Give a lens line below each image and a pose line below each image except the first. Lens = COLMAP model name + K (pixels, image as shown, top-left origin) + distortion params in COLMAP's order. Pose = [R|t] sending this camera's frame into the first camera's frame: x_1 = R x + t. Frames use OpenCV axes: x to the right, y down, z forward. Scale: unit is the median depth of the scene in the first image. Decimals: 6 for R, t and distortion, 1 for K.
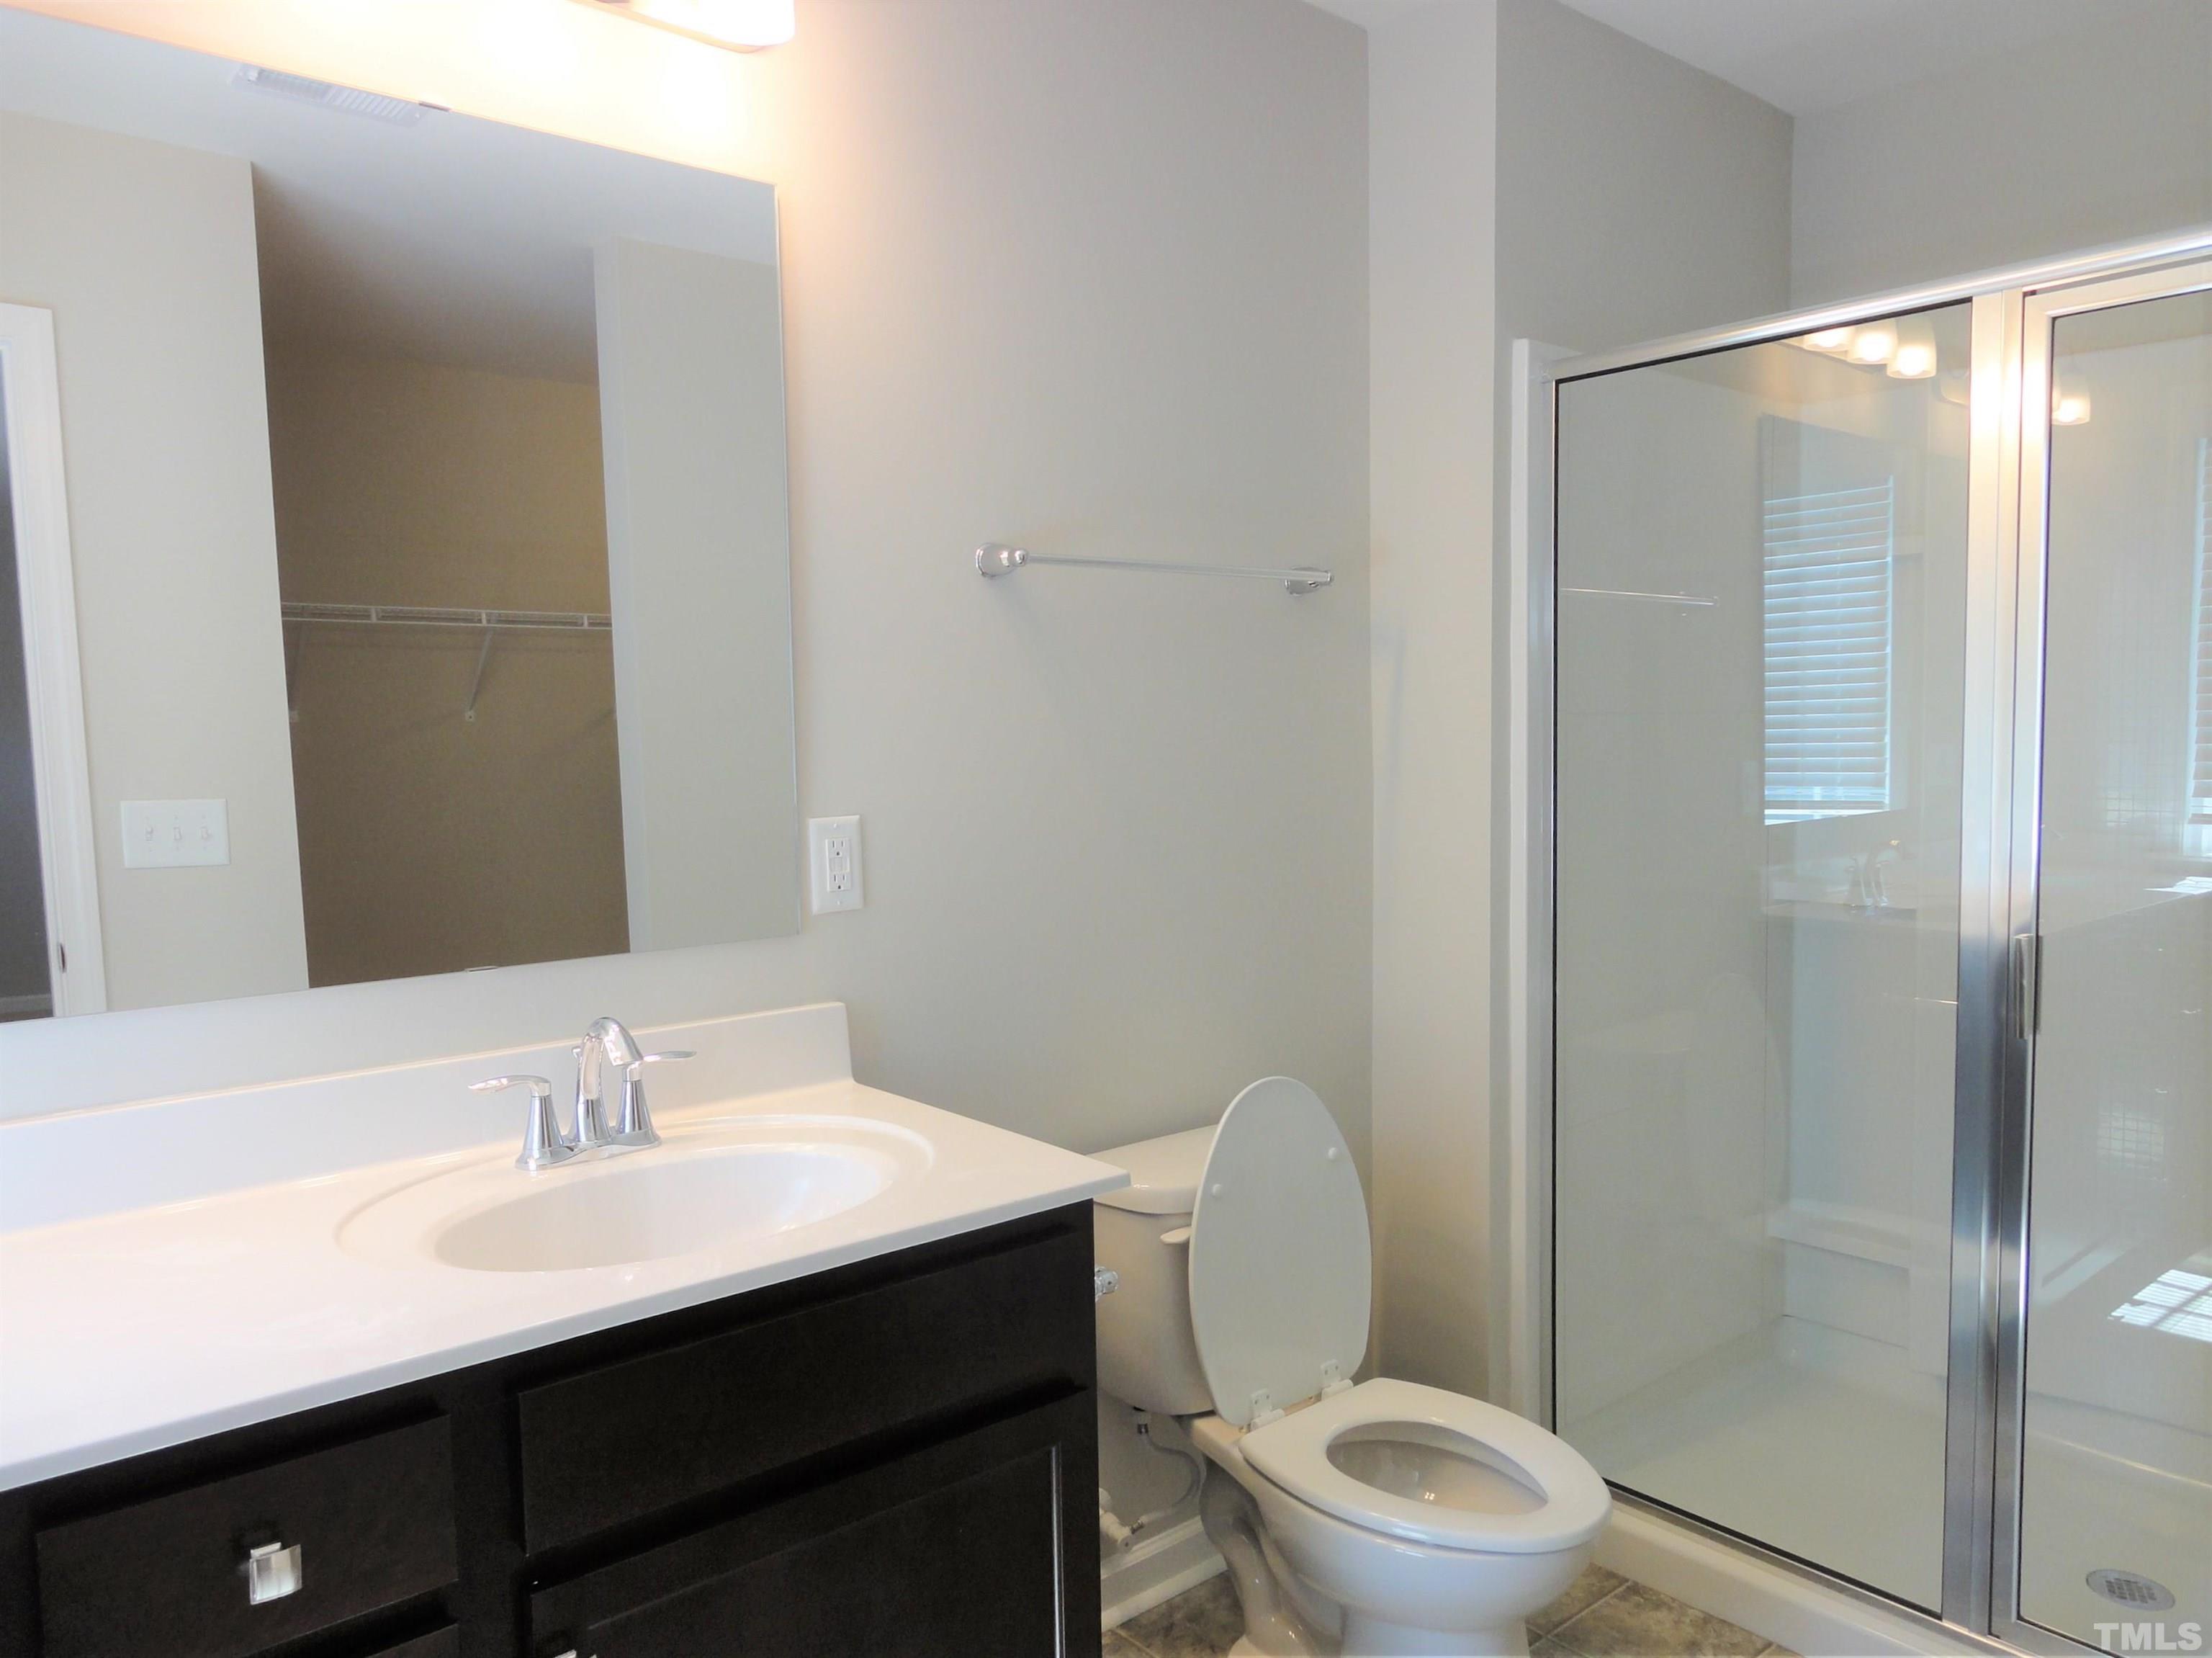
lens RADIAL K [[1491.3, 0, 1106.0], [0, 1491.3, 829.0], [0, 0, 1]] dist [-0.008557, 0.011972]
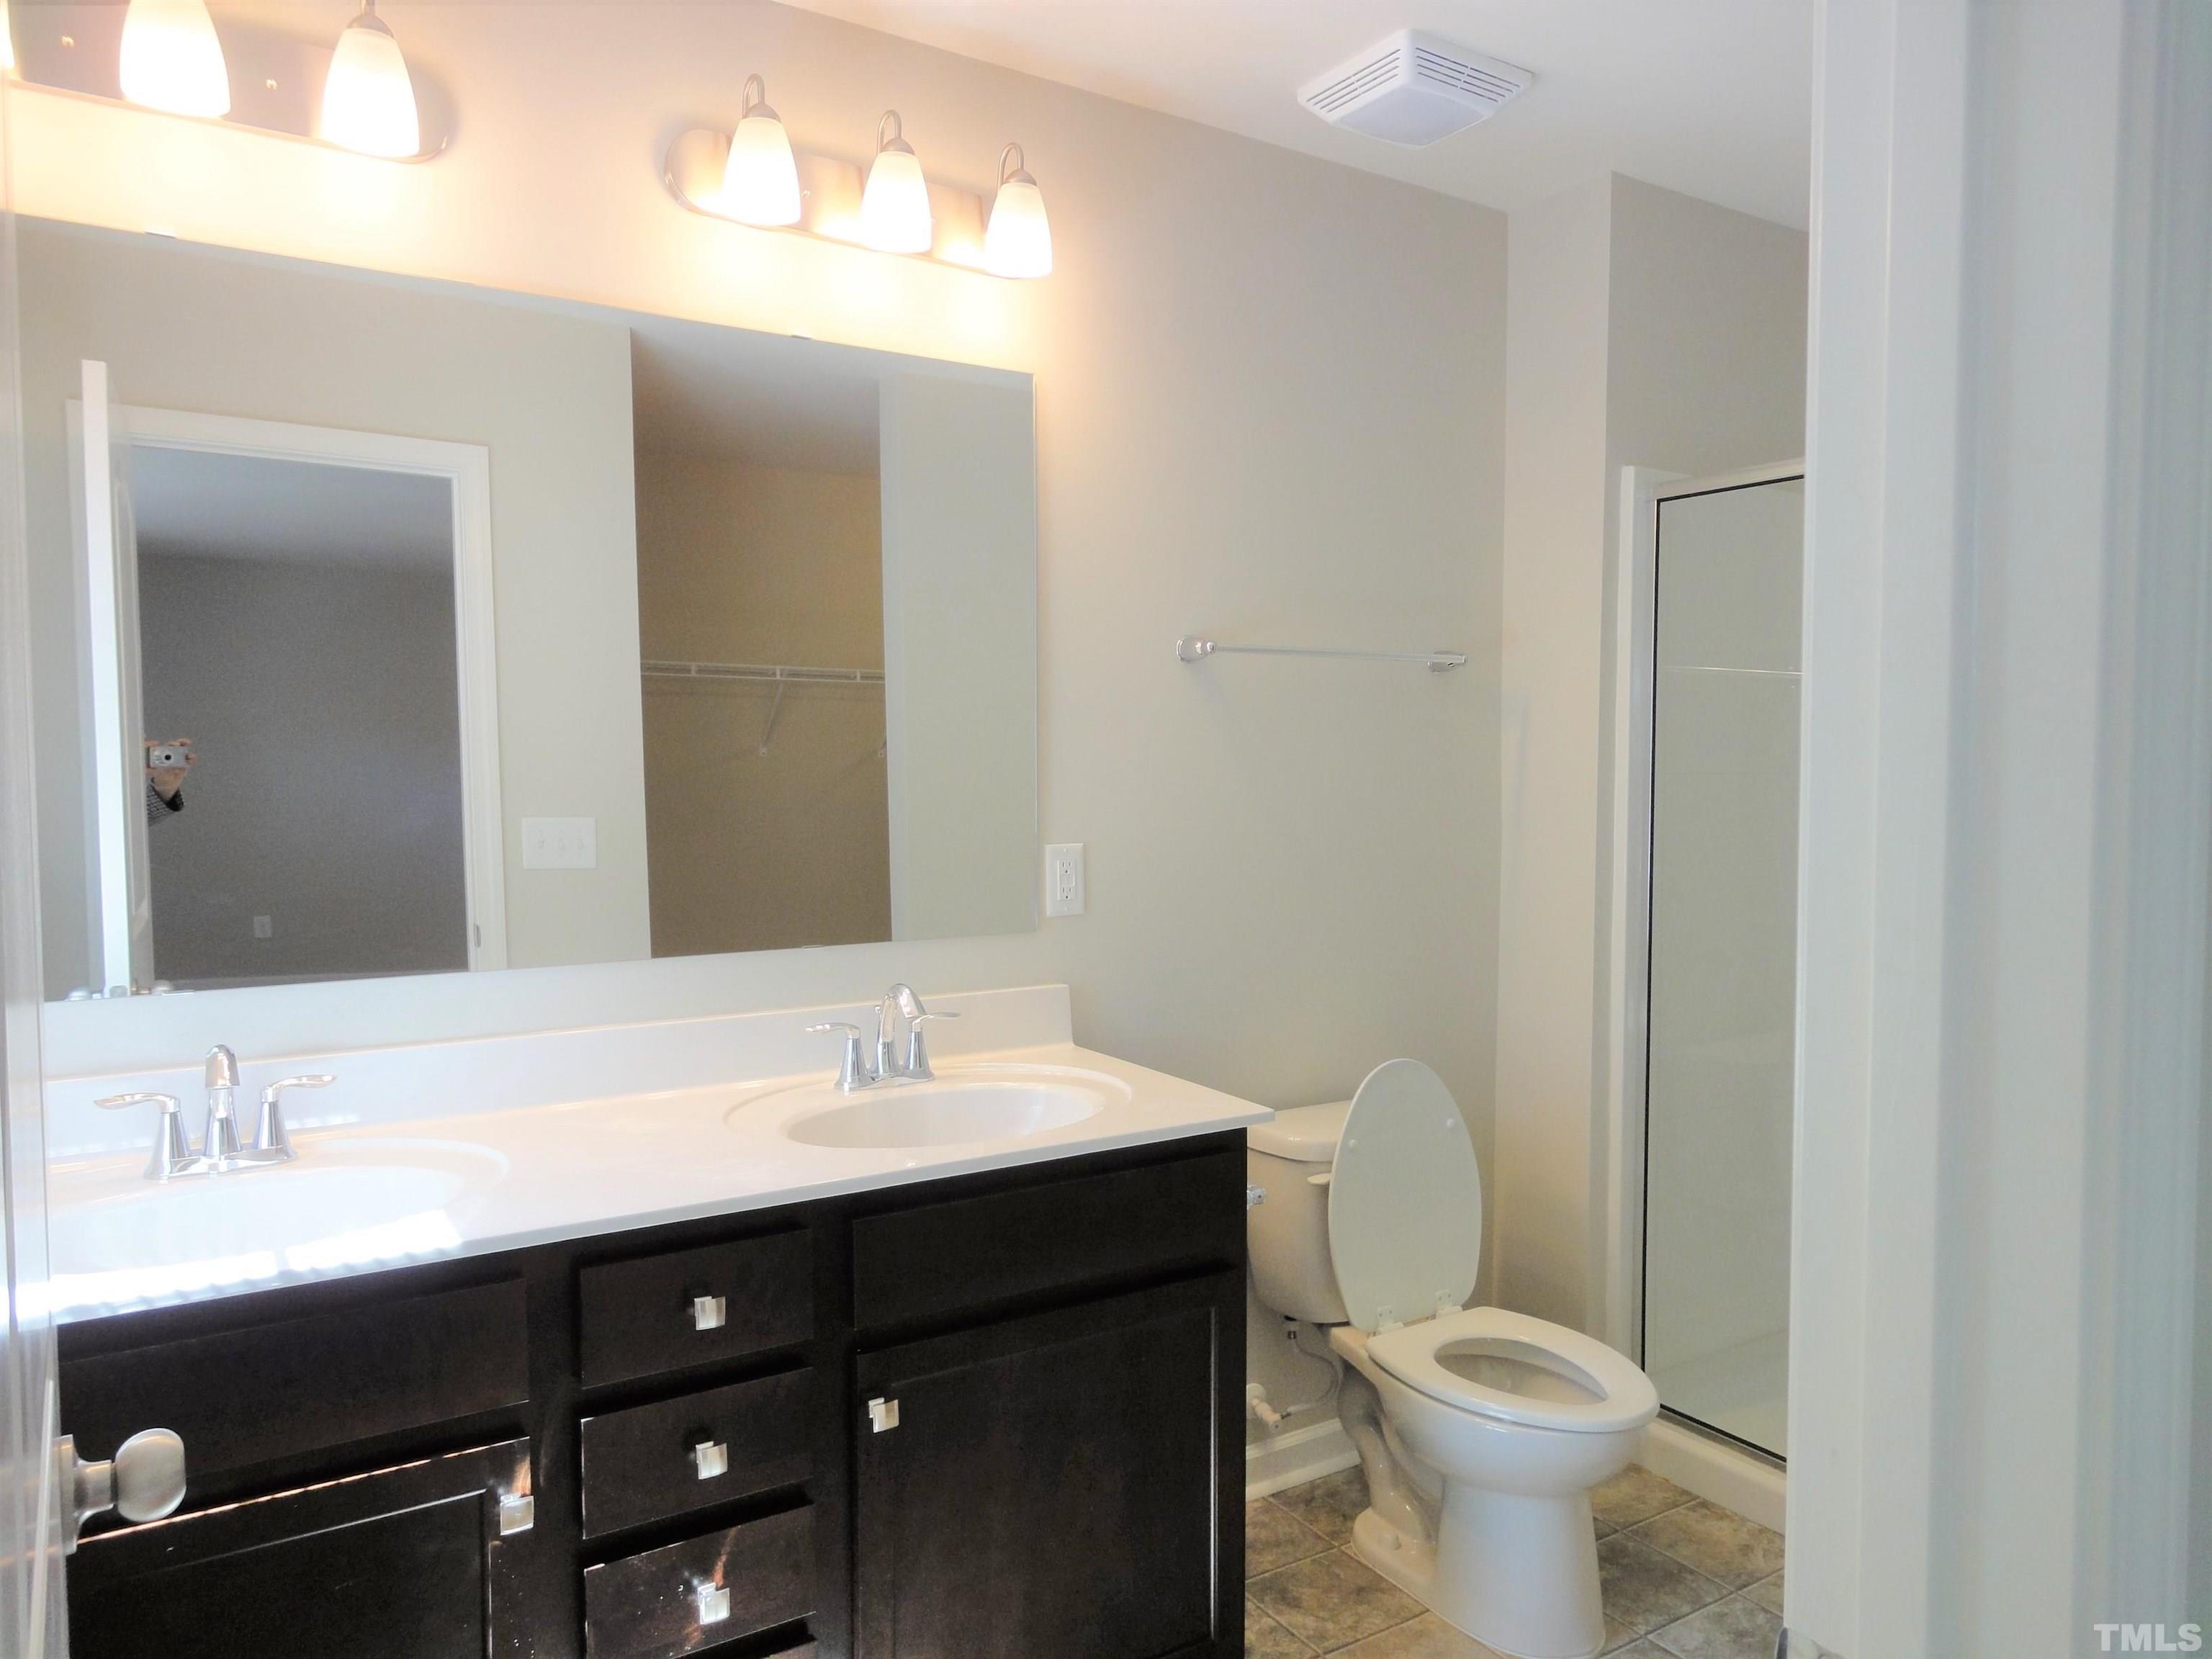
lens RADIAL K [[1491.1, 0, 1106.0], [0, 1491.1, 829.5], [0, 0, 1]] dist [-0.008557, 0.011972]
pose [[0.989558, 0.023262, -0.142246, 0.039647], [-0.026143, 0.999489, -0.018418, 0.002515], [0.141745, 0.021944, 0.989660, -0.286927]]
